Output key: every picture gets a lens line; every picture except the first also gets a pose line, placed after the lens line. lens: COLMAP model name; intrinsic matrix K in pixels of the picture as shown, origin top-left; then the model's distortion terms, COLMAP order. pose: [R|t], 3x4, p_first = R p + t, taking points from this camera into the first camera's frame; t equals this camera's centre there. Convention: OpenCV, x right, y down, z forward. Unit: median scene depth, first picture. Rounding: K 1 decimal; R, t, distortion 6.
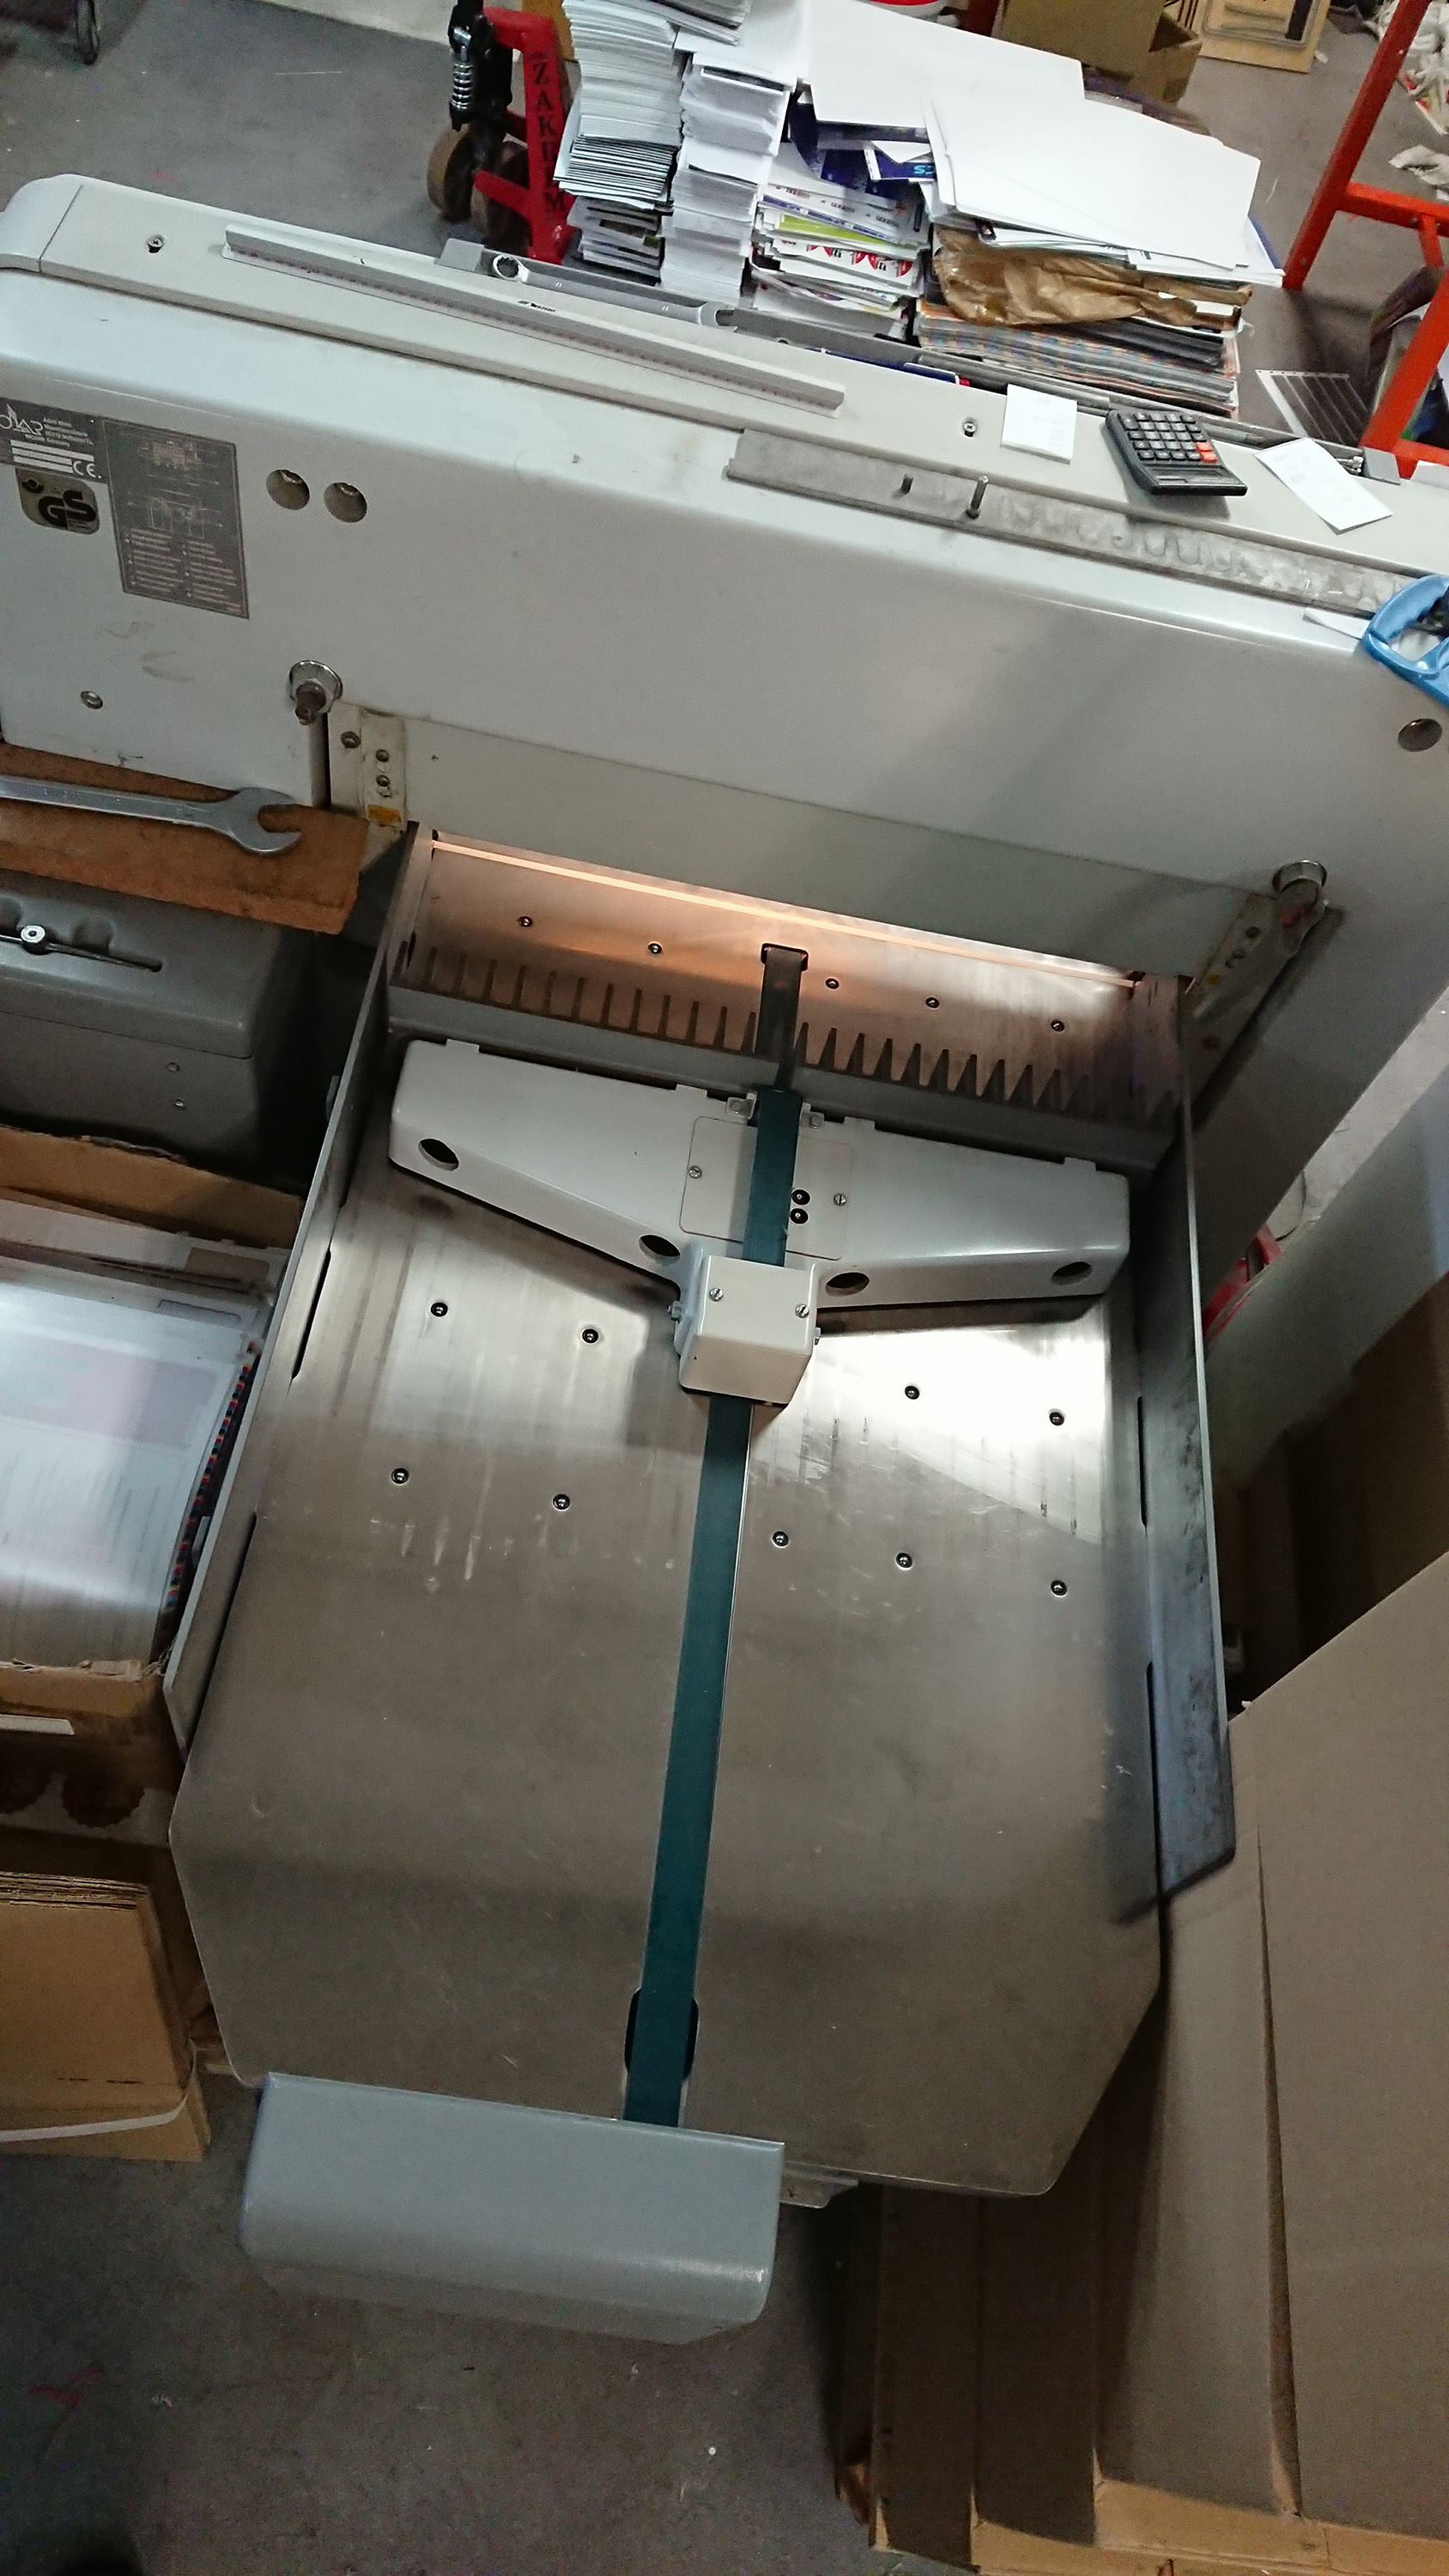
lens RADIAL K [[1749.9, 0, 724.5], [0, 1749.9, 1288.0], [0, 0, 1]] dist [0.242590, -0.365236]
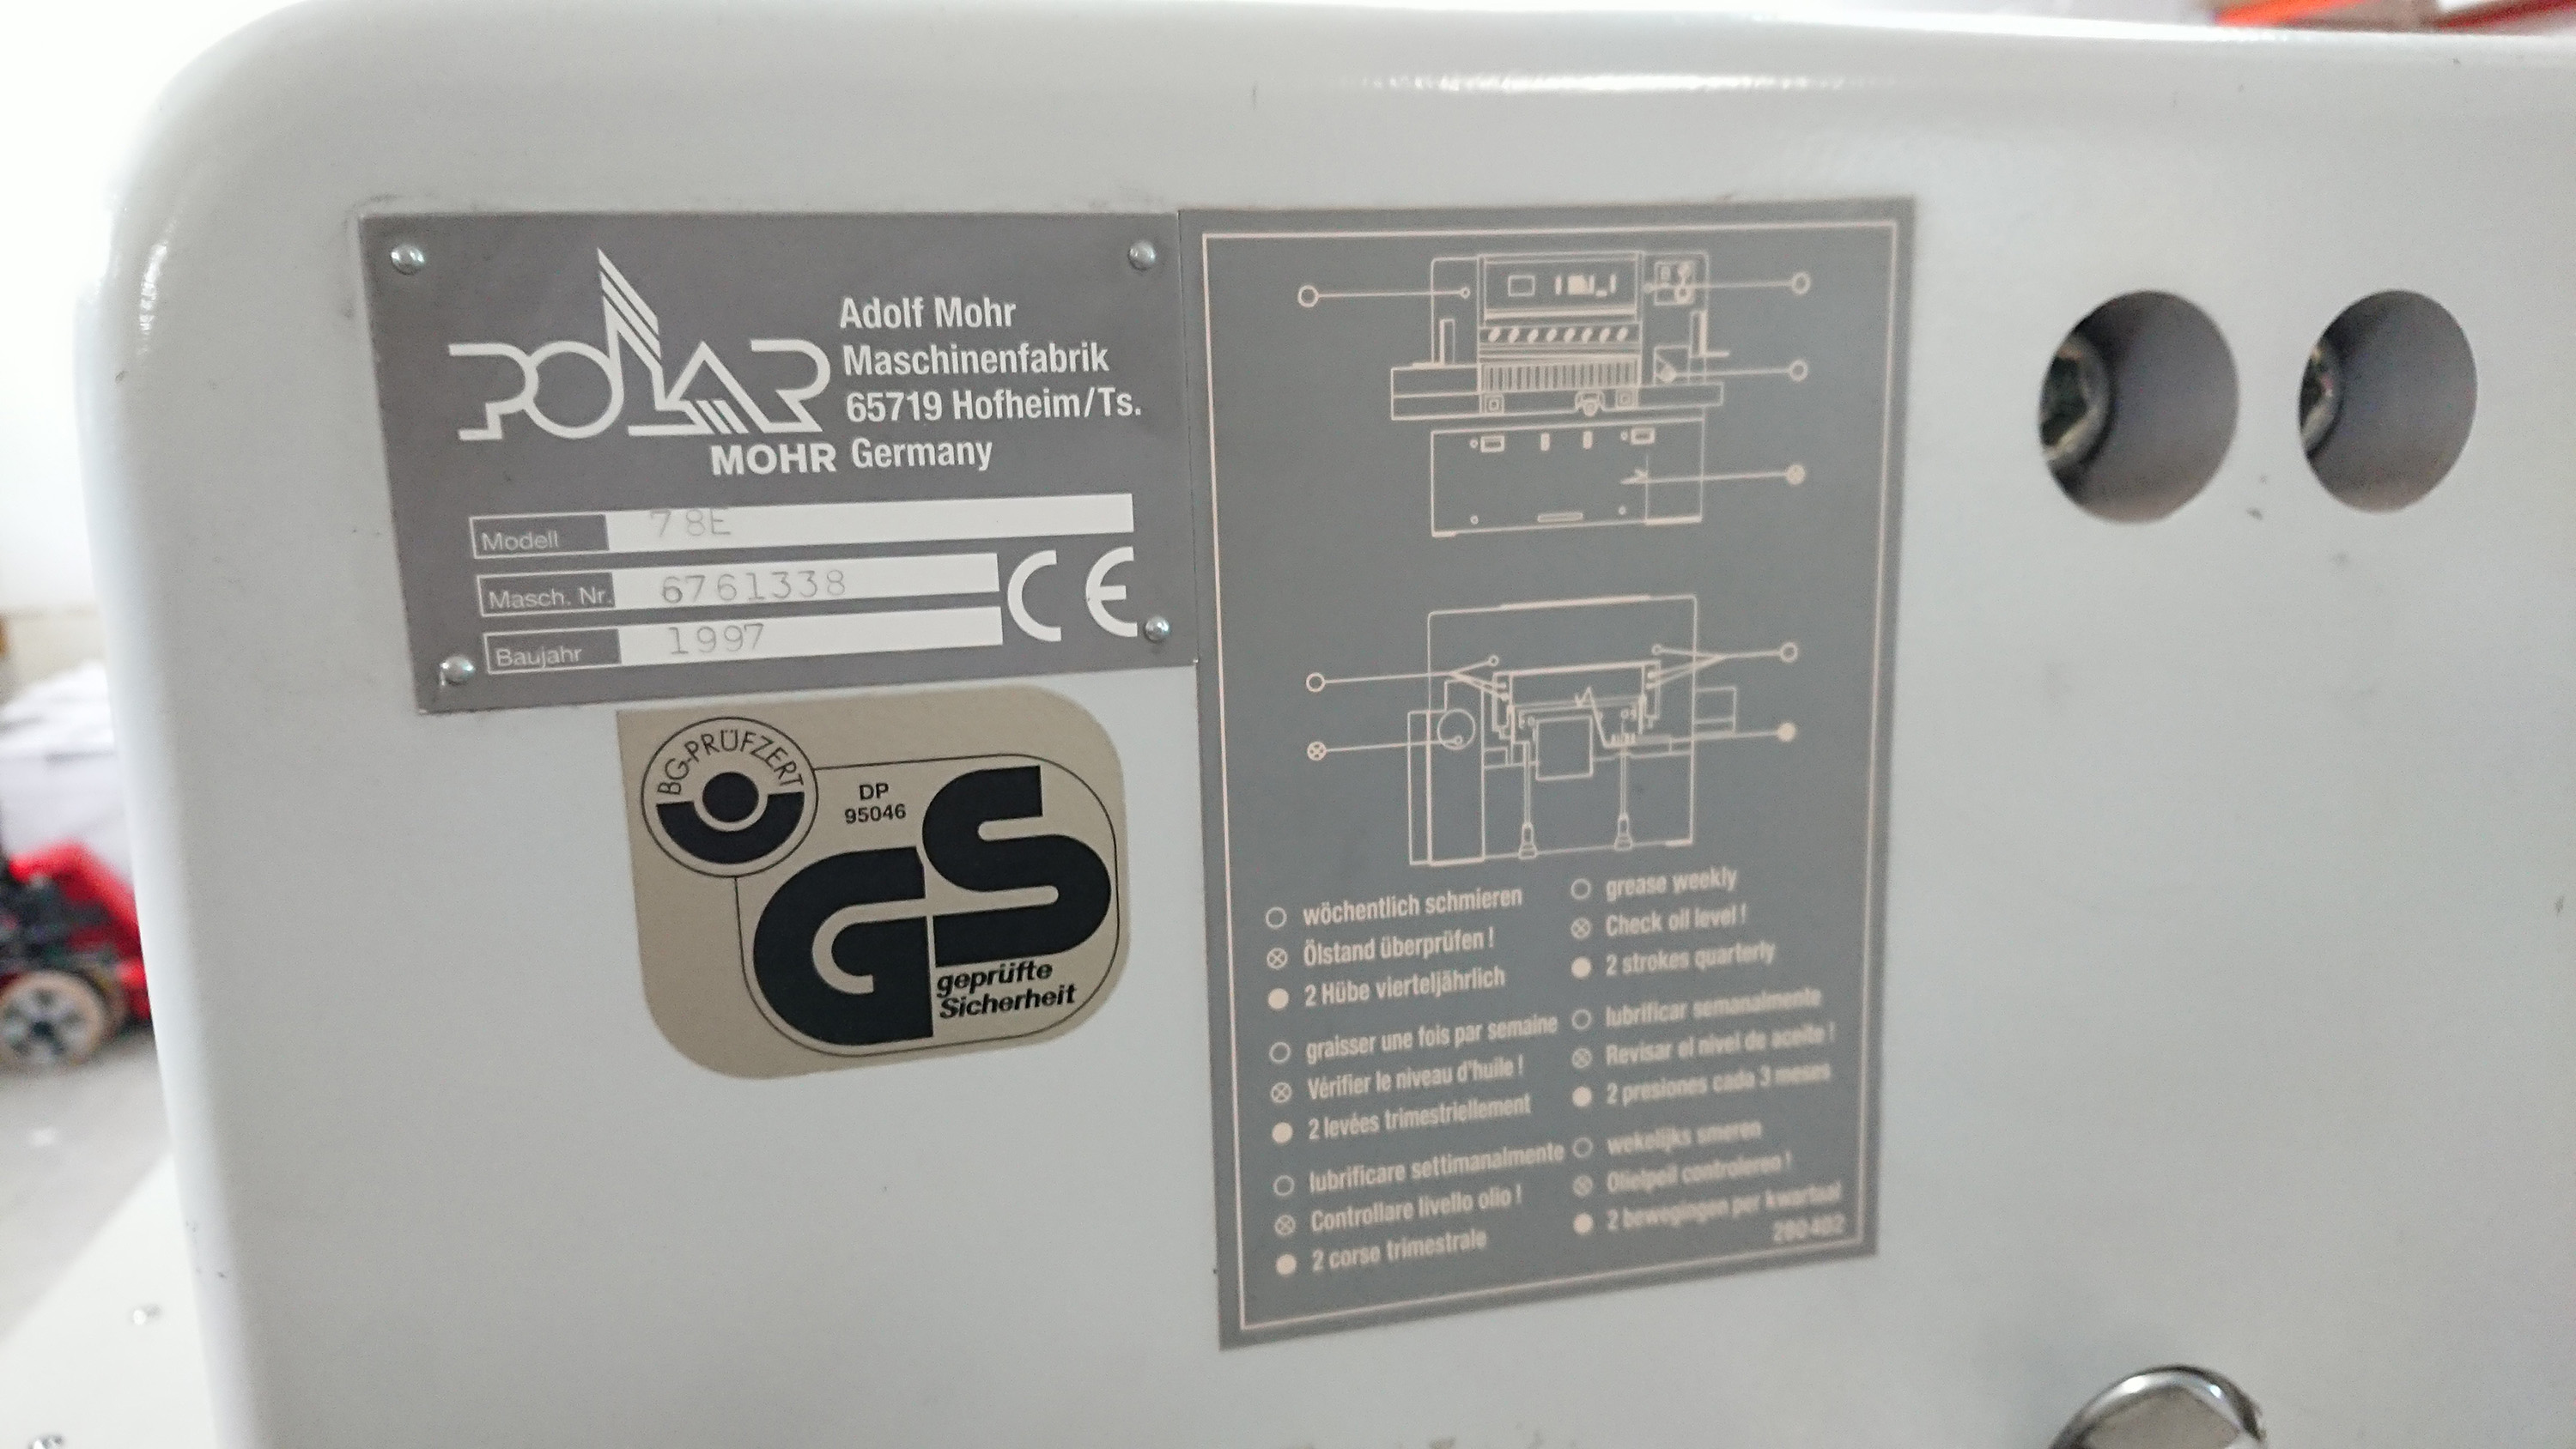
lens RADIAL K [[1749.9, 0, 1288.0], [0, 1749.9, 724.5], [0, 0, 1]] dist [0.242590, -0.365236]
pose [[0.929251, -0.245103, 0.276436, -0.357370], [0.368939, 0.654924, -0.659514, -0.307727], [-0.019396, 0.714842, 0.699017, 0.839416]]
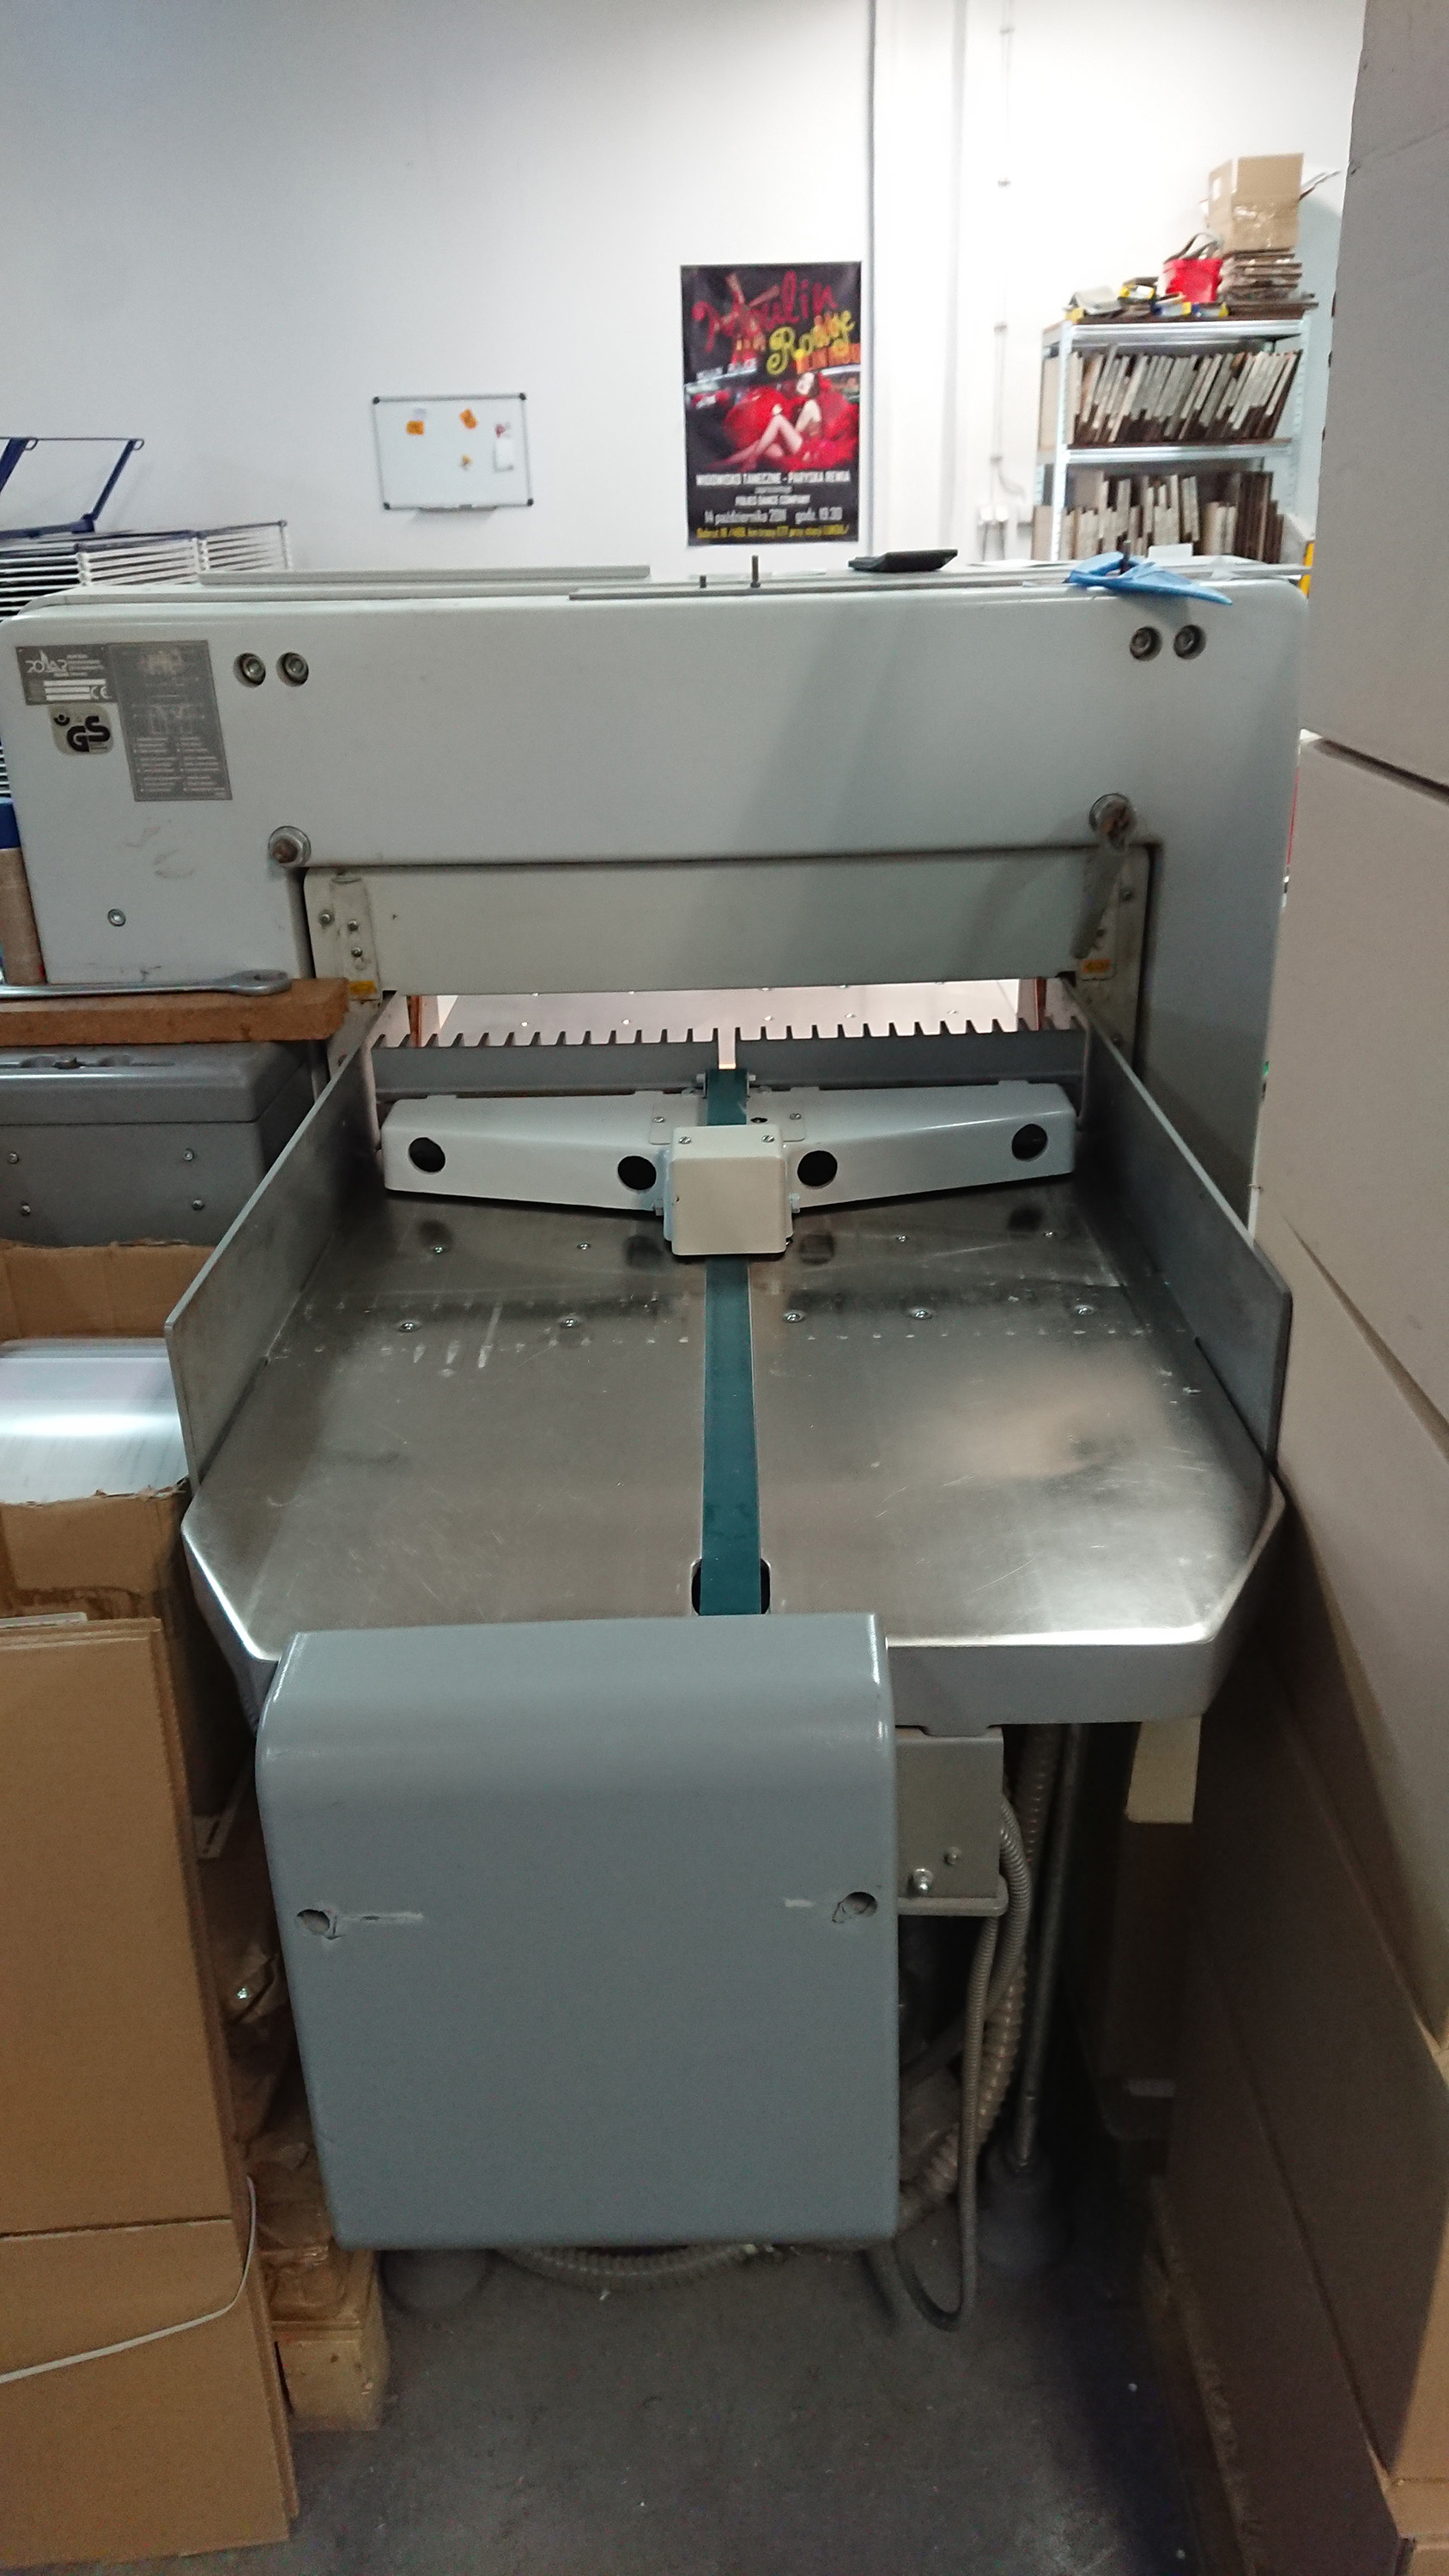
lens RADIAL K [[1749.9, 0, 724.5], [0, 1749.9, 1288.0], [0, 0, 1]] dist [0.242590, -0.365236]
pose [[0.975455, -0.219861, 0.012205, -0.014367], [0.188628, 0.805717, -0.561463, 0.693558], [0.113610, 0.549984, 0.827412, 0.177063]]
